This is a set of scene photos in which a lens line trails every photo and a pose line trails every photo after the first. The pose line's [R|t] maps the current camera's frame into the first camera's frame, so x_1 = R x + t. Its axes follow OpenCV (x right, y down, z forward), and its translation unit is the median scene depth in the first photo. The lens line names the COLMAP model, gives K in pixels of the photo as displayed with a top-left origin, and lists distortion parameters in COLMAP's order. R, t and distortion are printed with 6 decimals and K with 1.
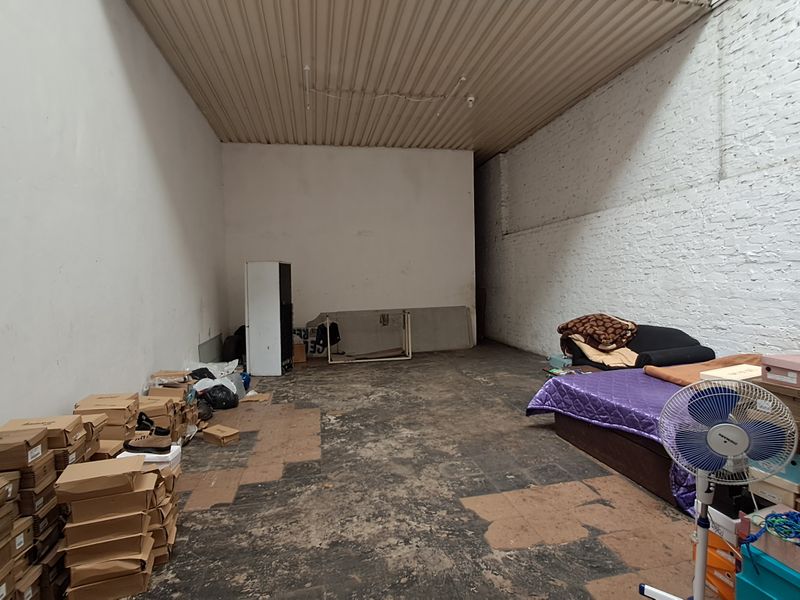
lens RADIAL K [[424.9, 0, 404.1], [0, 424.9, 301.0], [0, 0, 1]] dist [-0.000835, -0.000662]
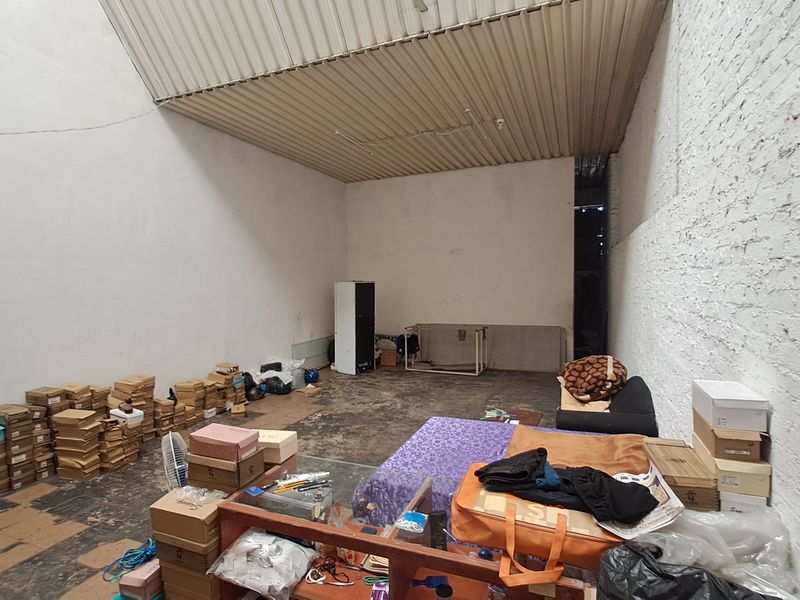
lens RADIAL K [[424.9, 0, 404.1], [0, 424.9, 301.0], [0, 0, 1]] dist [-0.000835, -0.000662]
pose [[0.829034, 0.043884, -0.557474, 0.525506], [-0.036020, 0.999036, 0.025076, -0.076643], [0.558037, -0.000709, 0.829816, 0.065081]]
